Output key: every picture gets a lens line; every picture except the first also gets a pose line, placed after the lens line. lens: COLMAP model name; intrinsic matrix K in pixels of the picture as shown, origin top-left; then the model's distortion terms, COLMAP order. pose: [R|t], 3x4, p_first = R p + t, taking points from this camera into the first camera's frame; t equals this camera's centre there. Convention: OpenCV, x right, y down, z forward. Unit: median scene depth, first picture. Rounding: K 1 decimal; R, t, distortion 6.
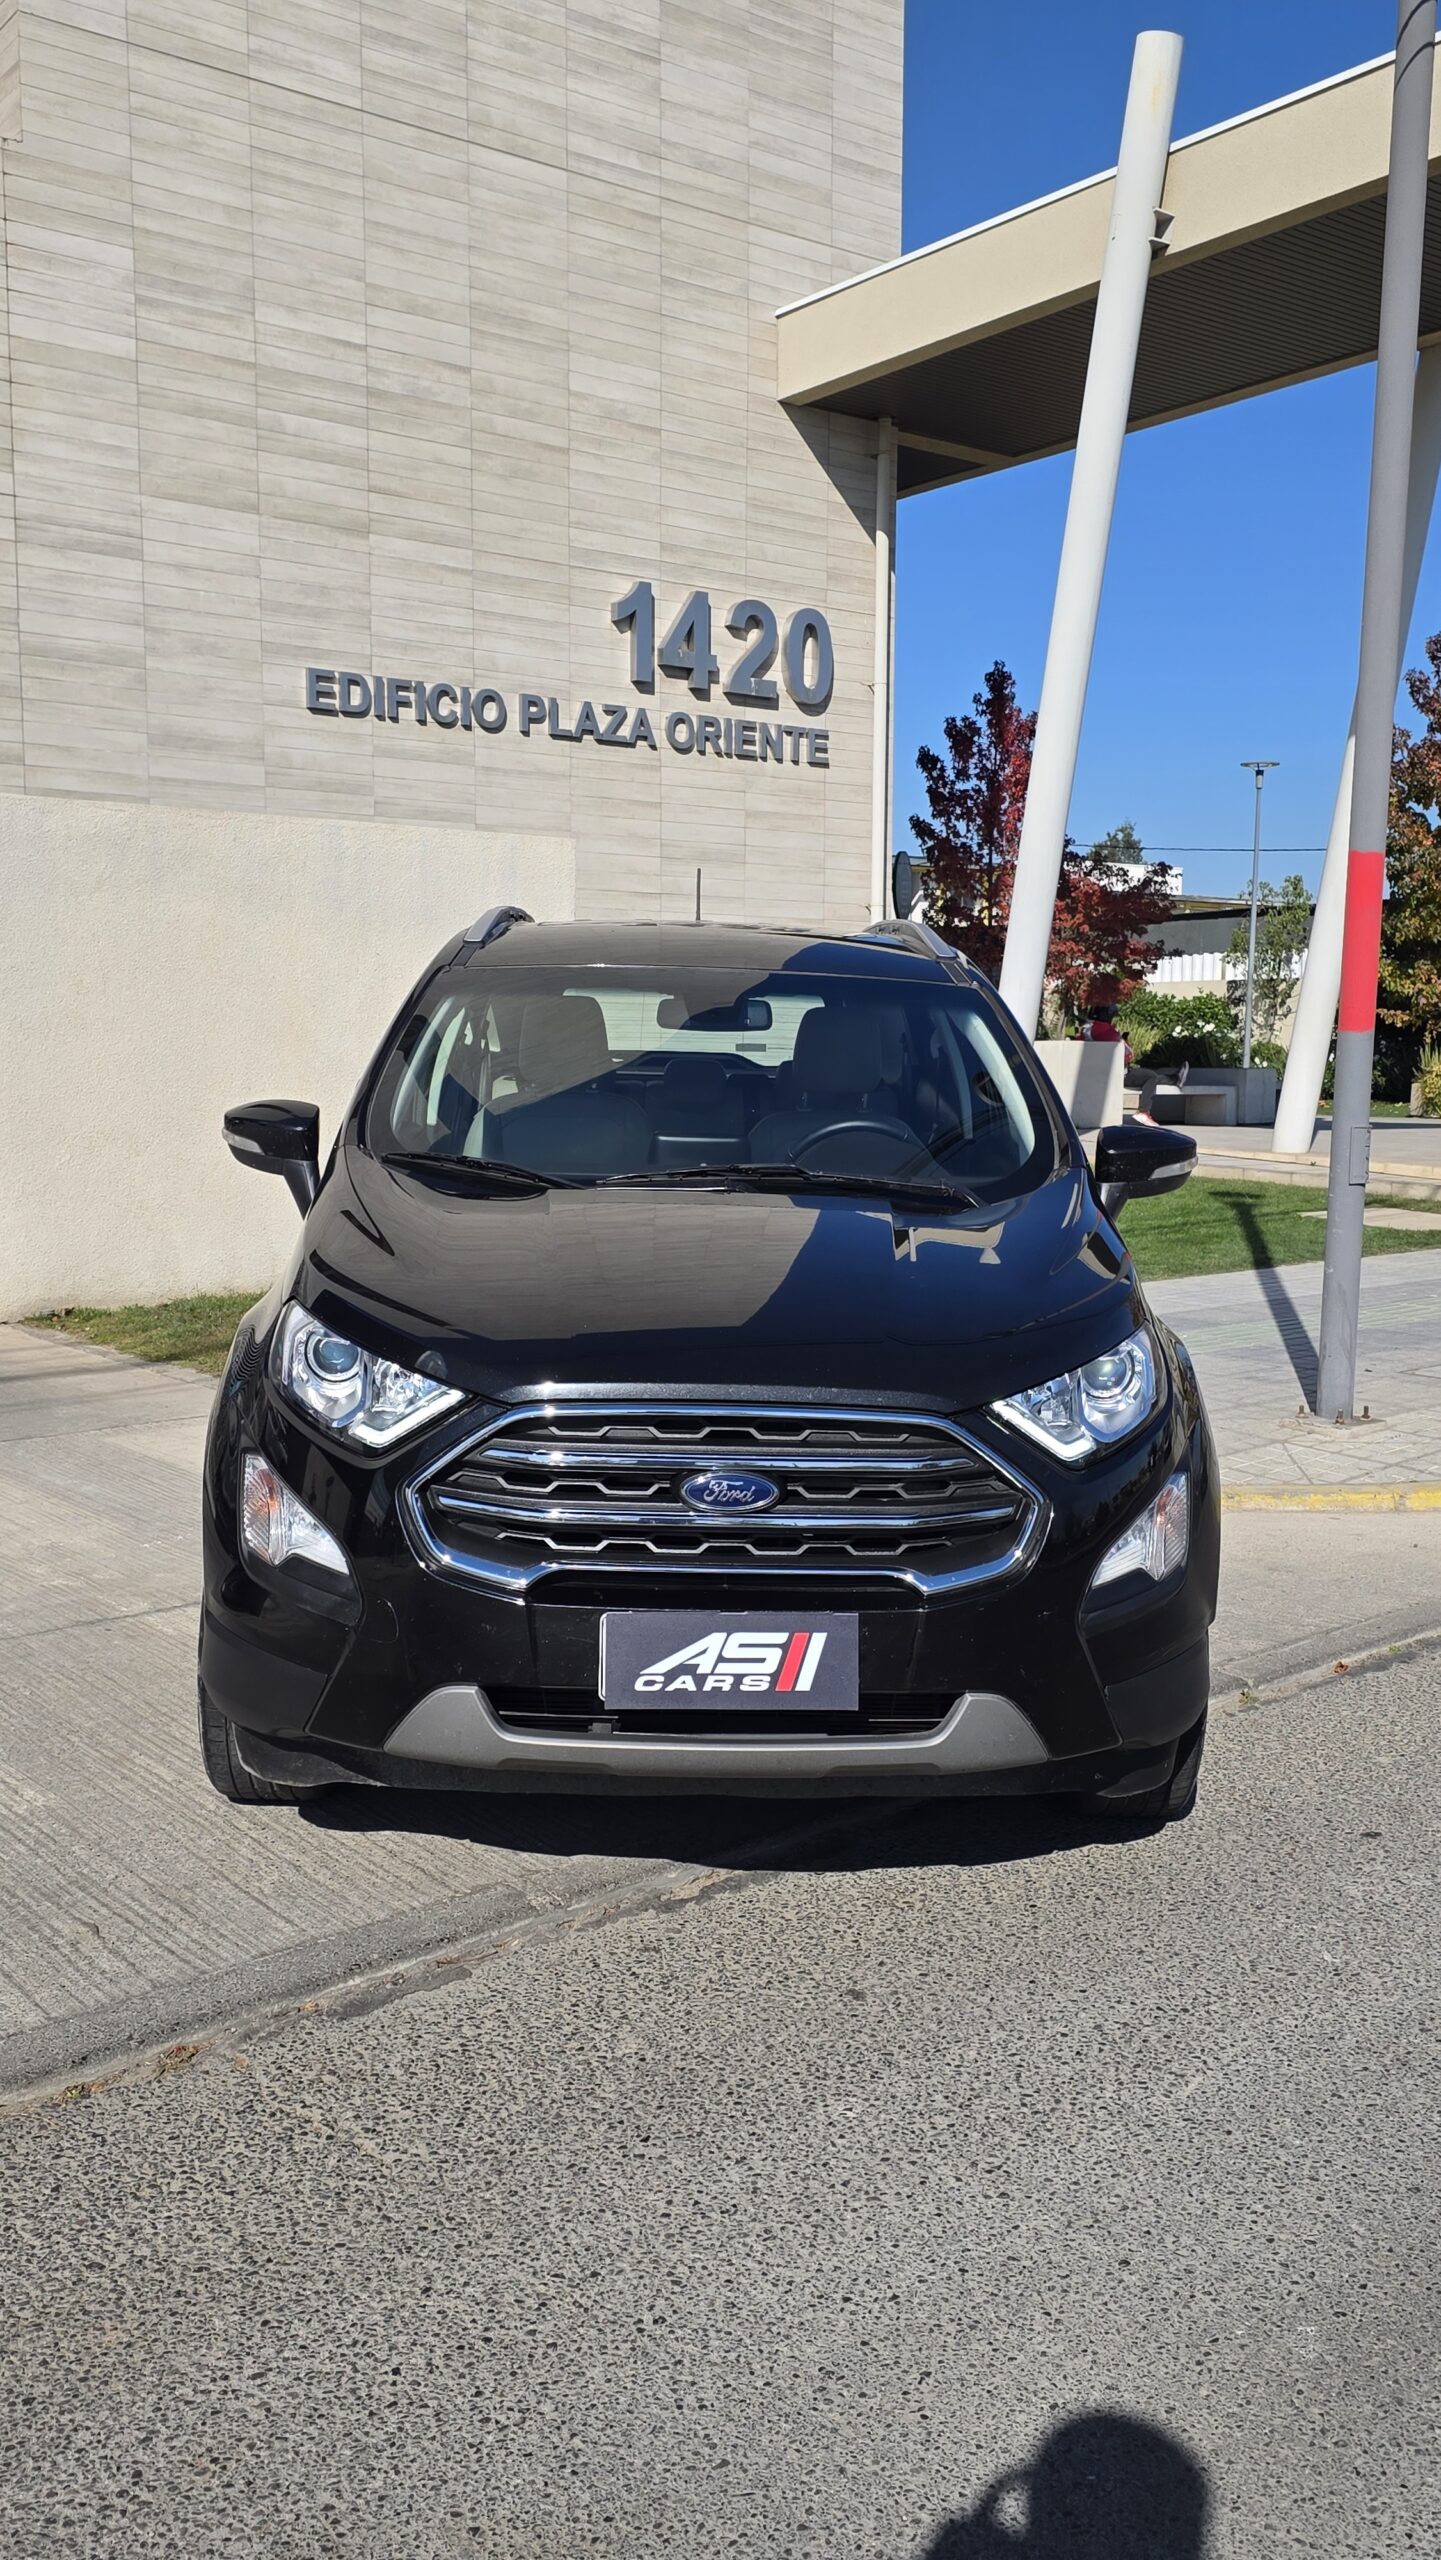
lens RADIAL K [[2287.2, 0, 720.5], [0, 2287.2, 1280.0], [0, 0, 1]] dist [0.135864, 0.000603]
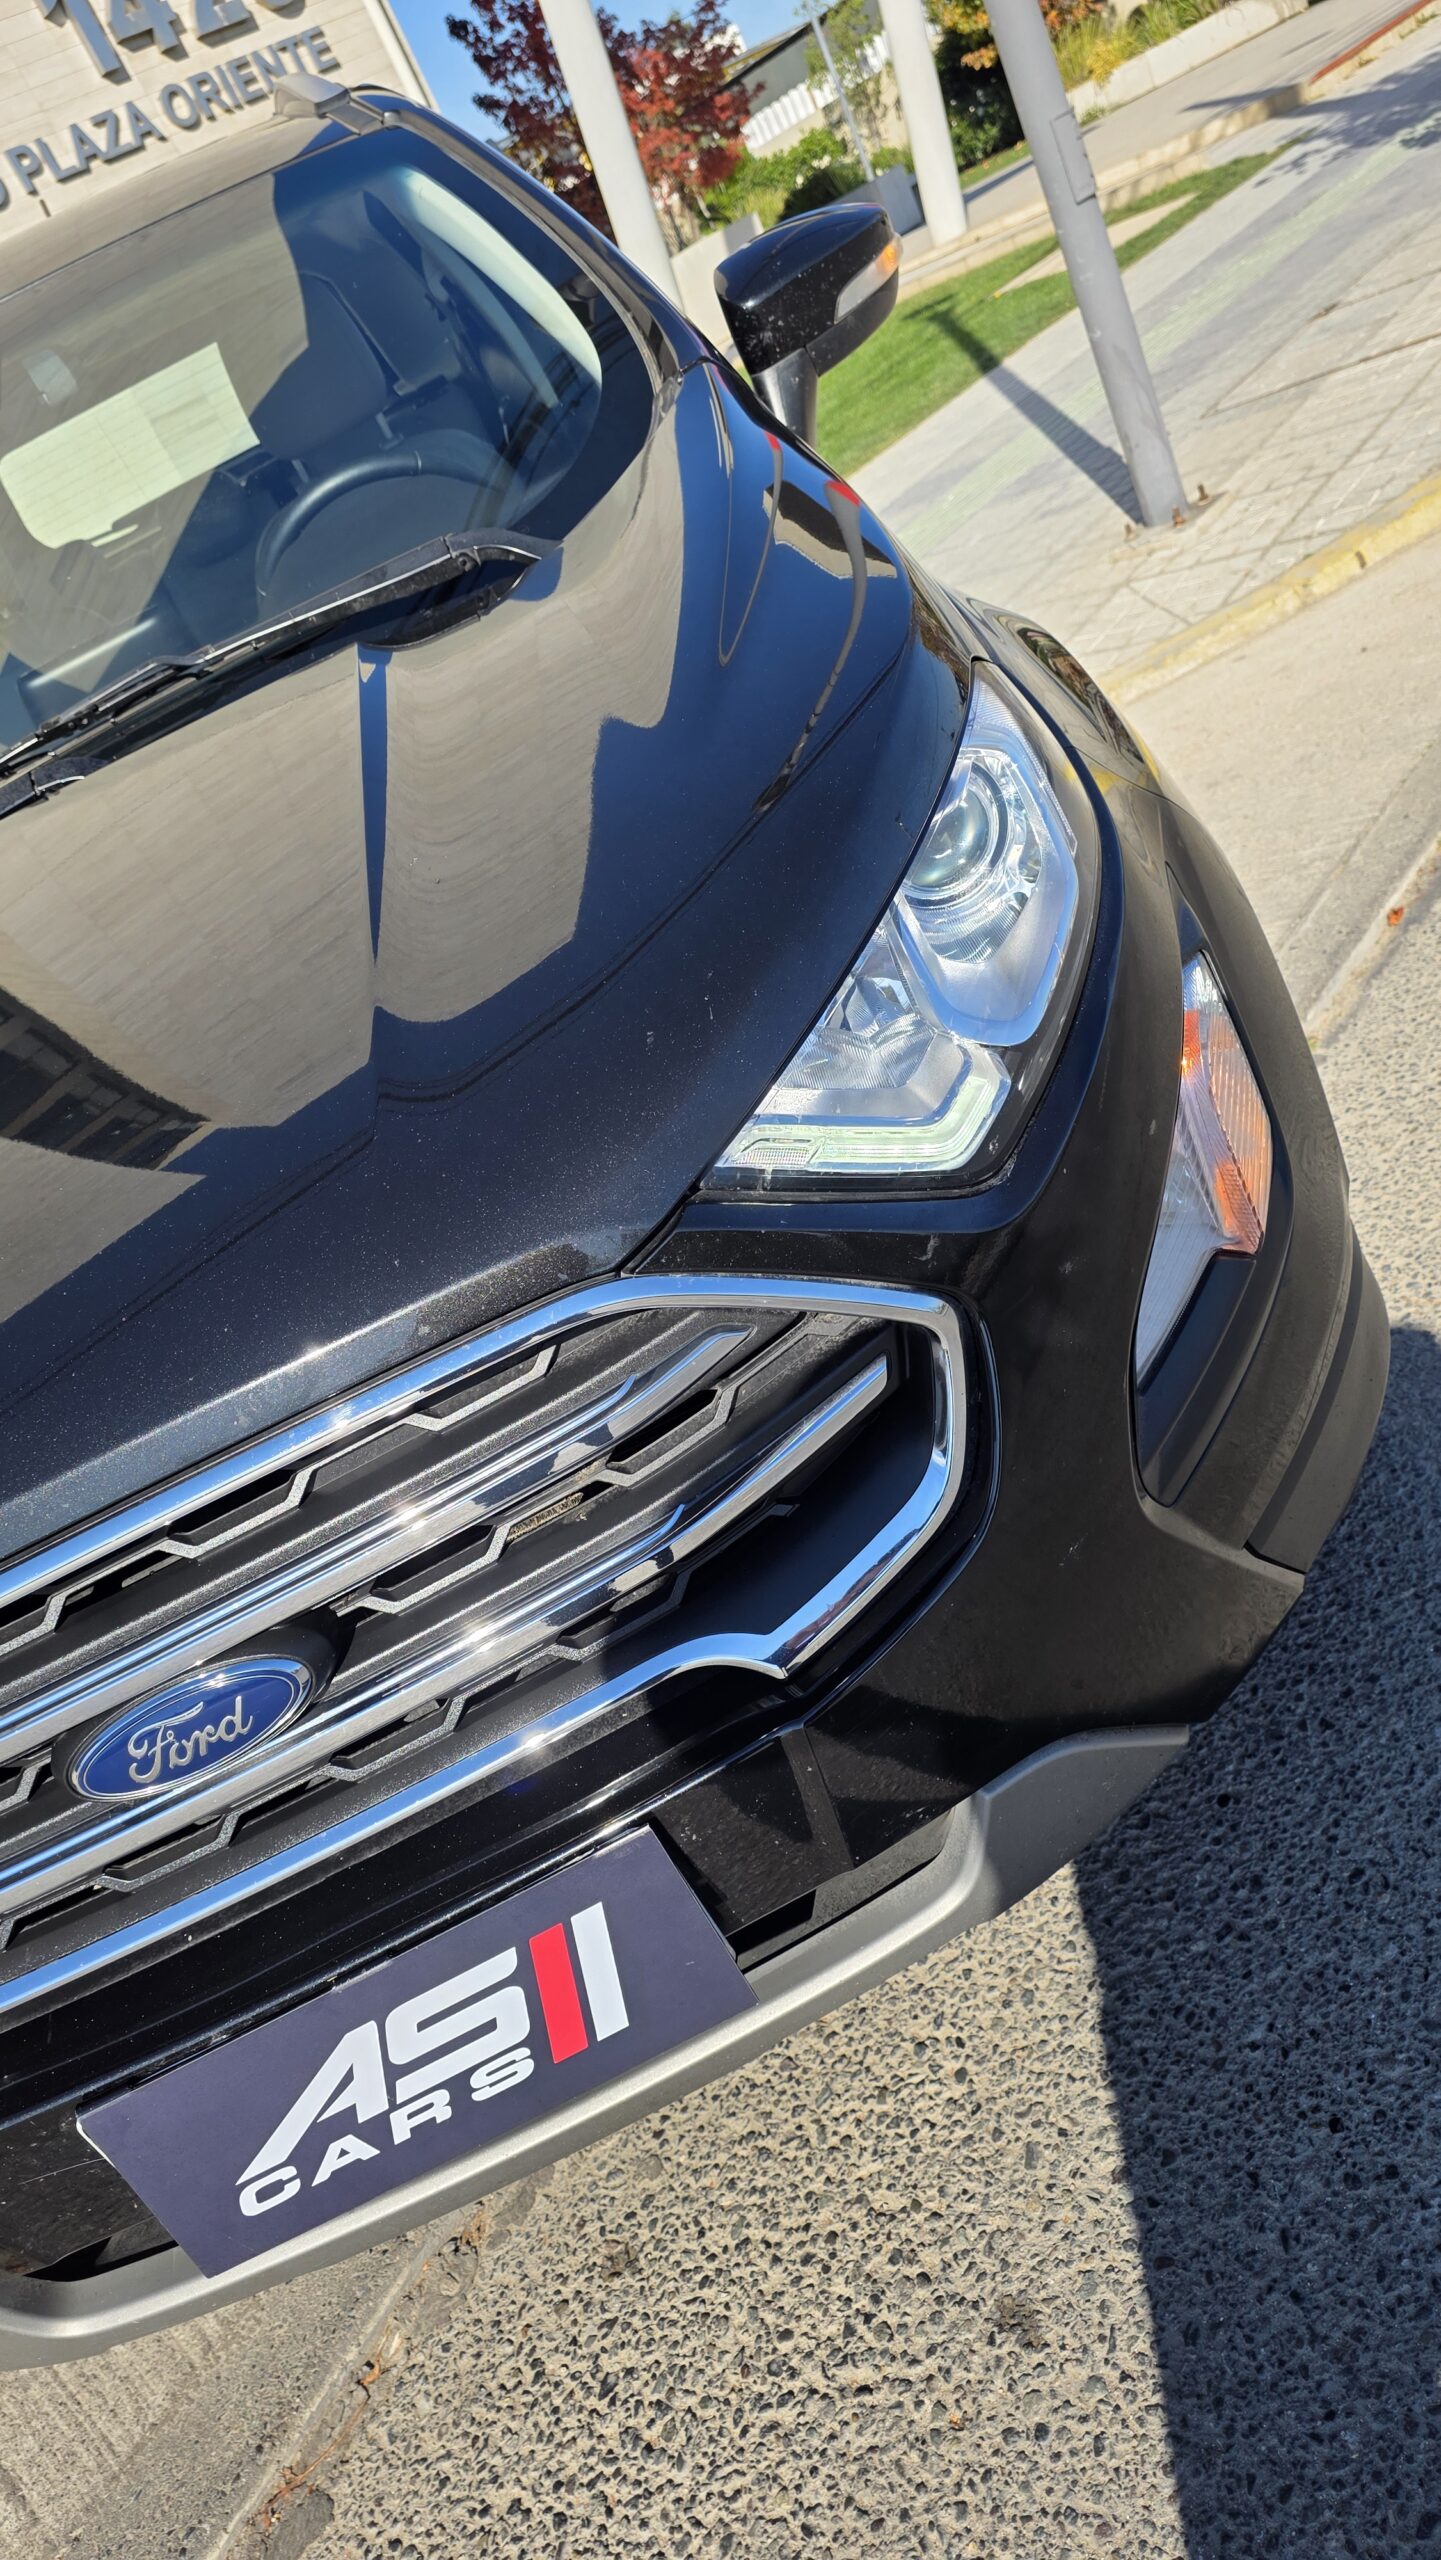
lens RADIAL K [[1751.1, 0, 720.5], [0, 1751.1, 1280.0], [0, 0, 1]] dist [0.007176, -0.003155]
pose [[0.886332, -0.453452, -0.093794, 0.028415], [0.455060, 0.815513, 0.357573, -0.005878], [-0.085652, -0.359610, 0.929163, 0.154487]]
